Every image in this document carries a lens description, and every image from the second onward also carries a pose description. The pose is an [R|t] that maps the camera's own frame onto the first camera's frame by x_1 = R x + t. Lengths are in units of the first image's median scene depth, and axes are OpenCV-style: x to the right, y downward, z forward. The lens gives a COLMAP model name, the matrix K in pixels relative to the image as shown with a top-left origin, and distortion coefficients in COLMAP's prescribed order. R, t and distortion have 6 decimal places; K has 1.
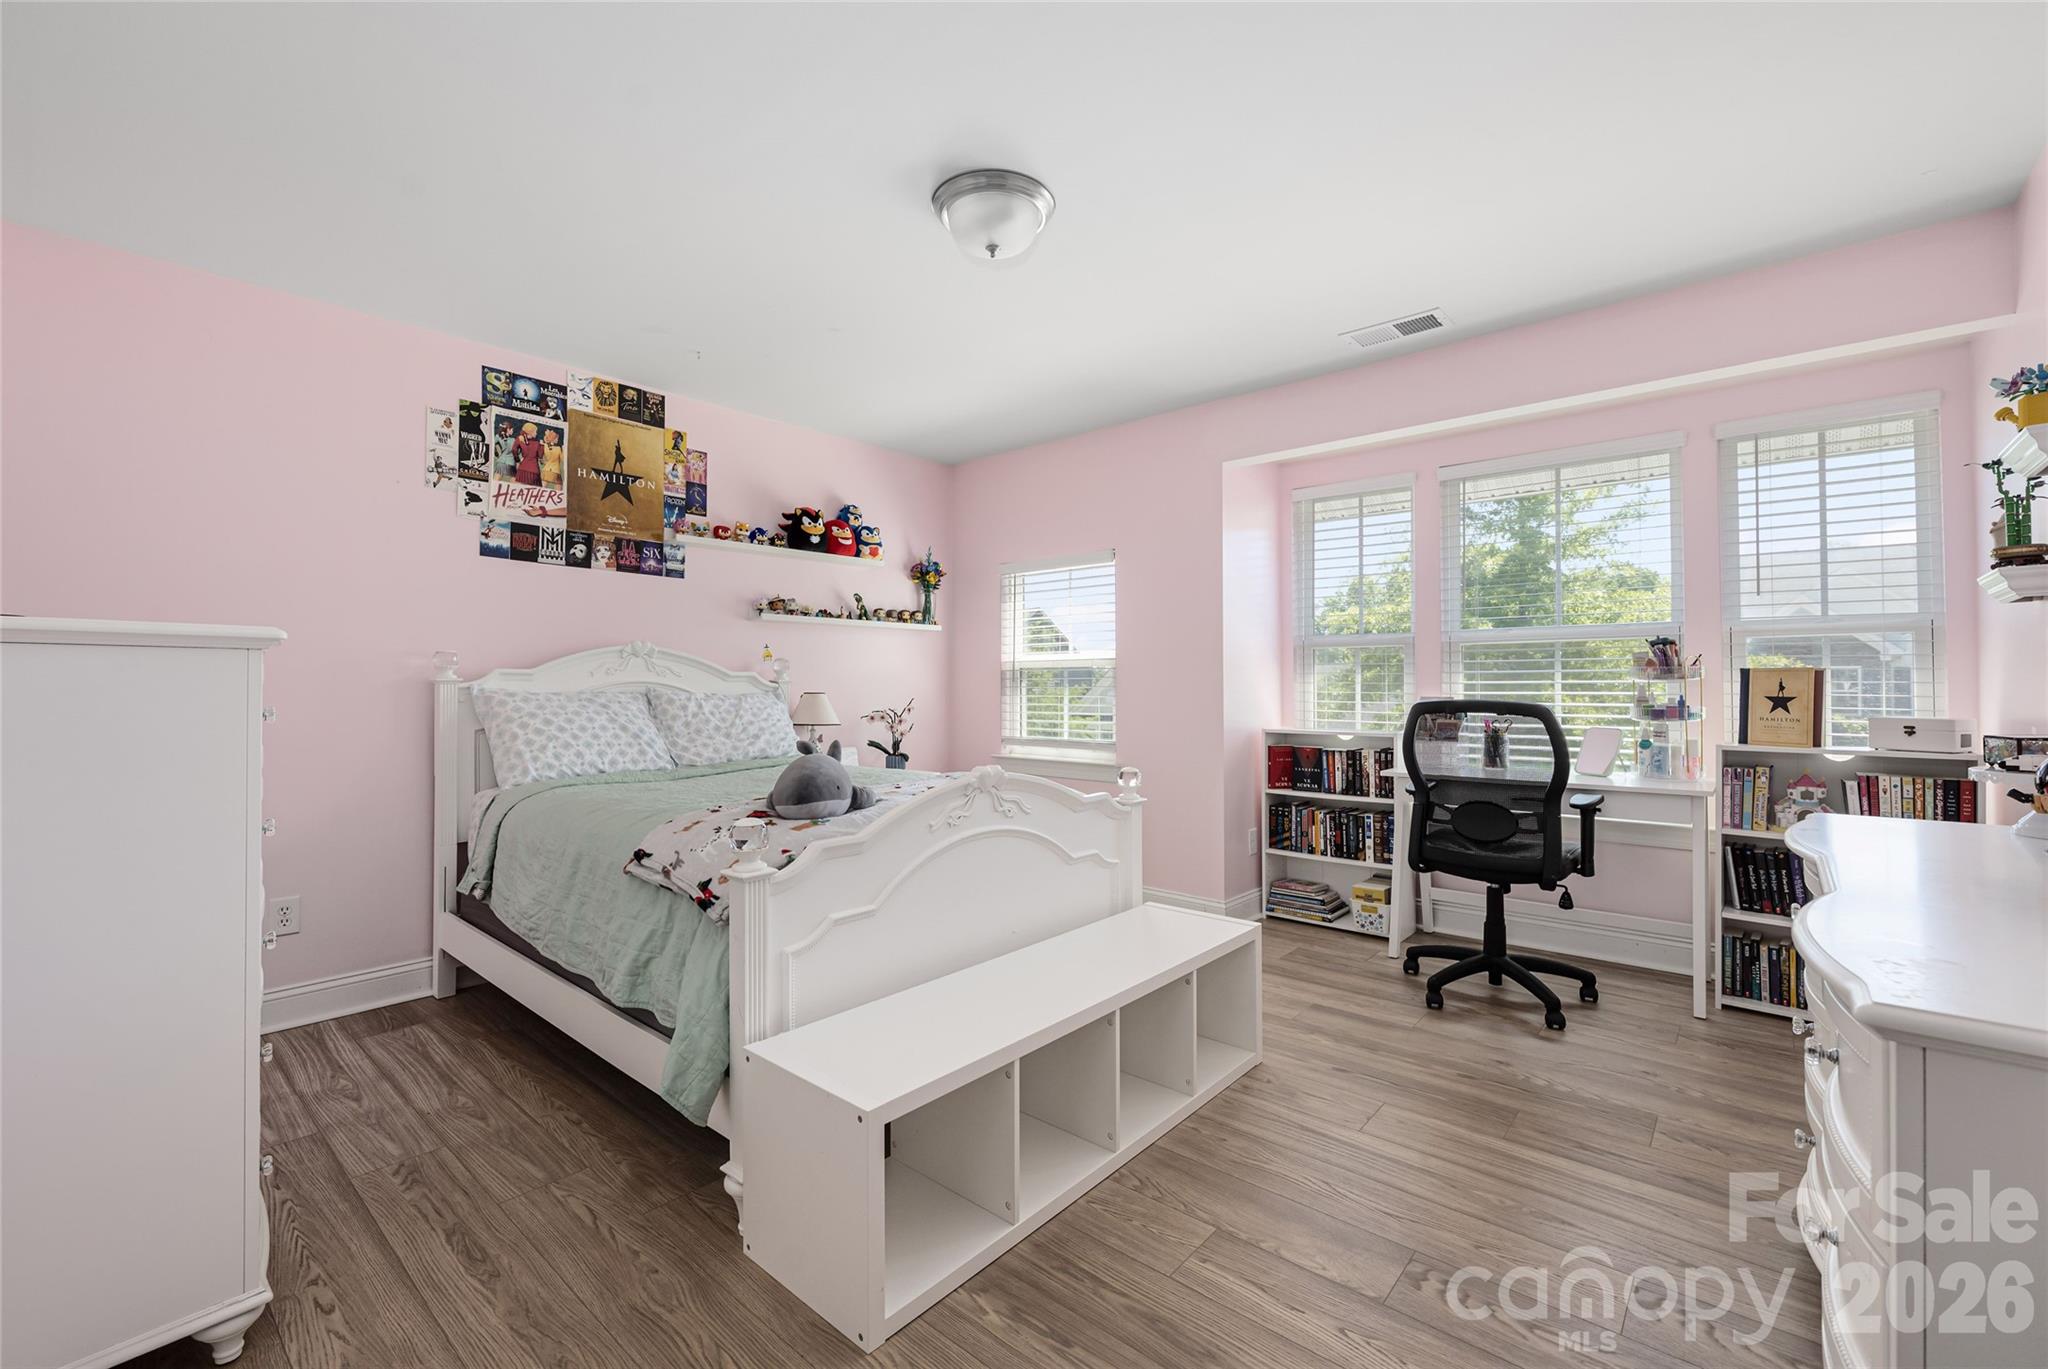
lens RADIAL K [[844.8, 0, 1018.8], [0, 844.8, 679.9], [0, 0, 1]] dist [-0.004866, -0.000025]
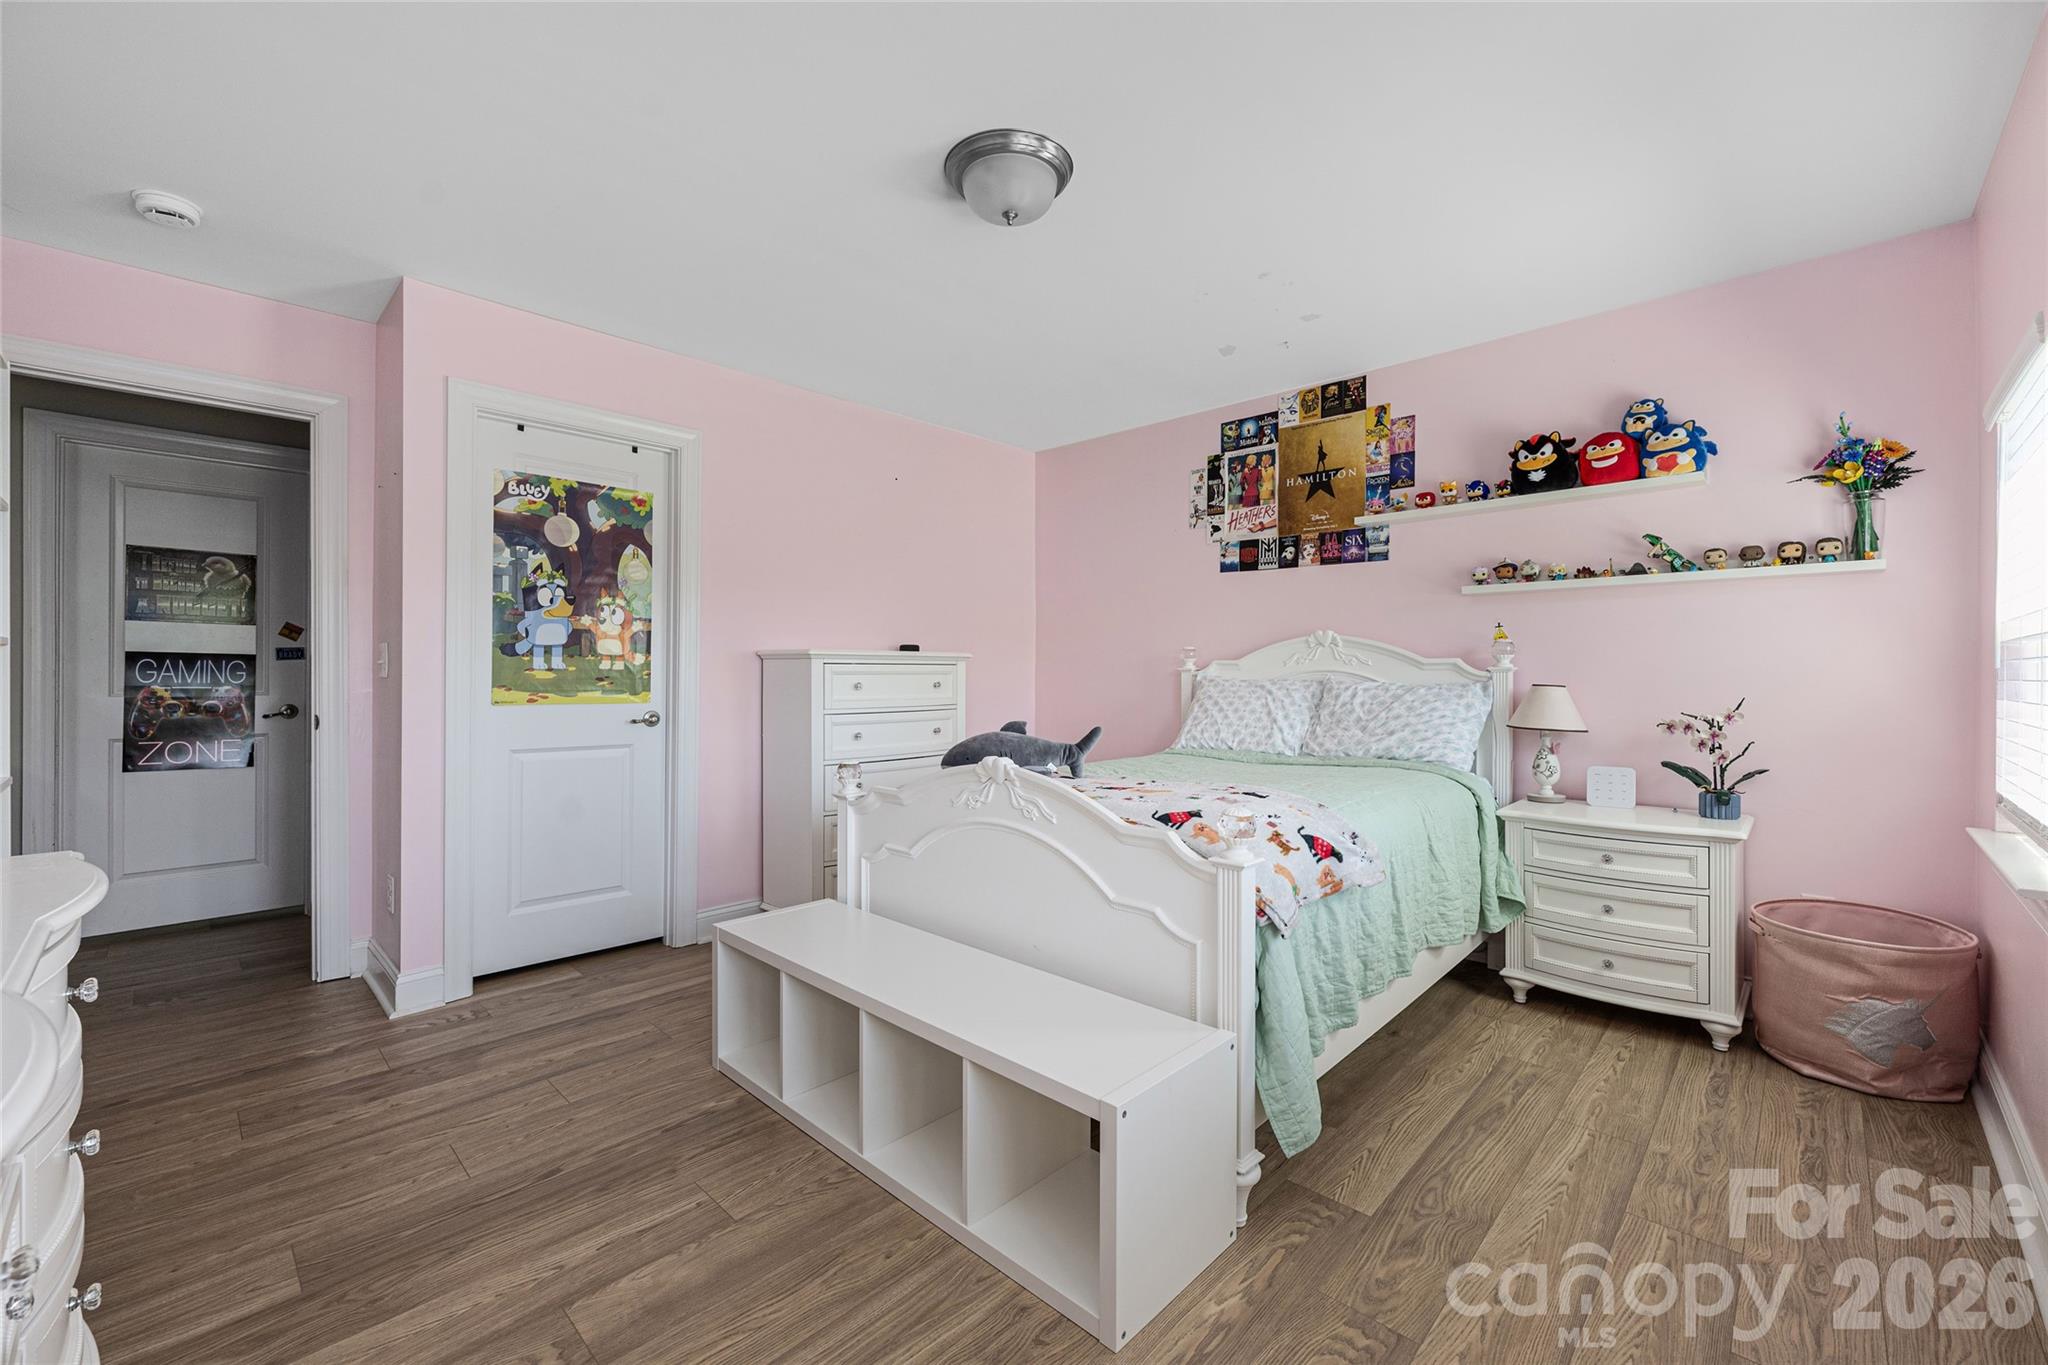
lens RADIAL K [[844.8, 0, 1019.2], [0, 844.8, 673.5], [0, 0, 1]] dist [-0.004866, -0.000025]
pose [[-0.052784, 0.001898, -0.998604, 0.611559], [0.002635, 0.999995, 0.001761, 0.002970], [0.998602, -0.002539, -0.052788, 0.702852]]
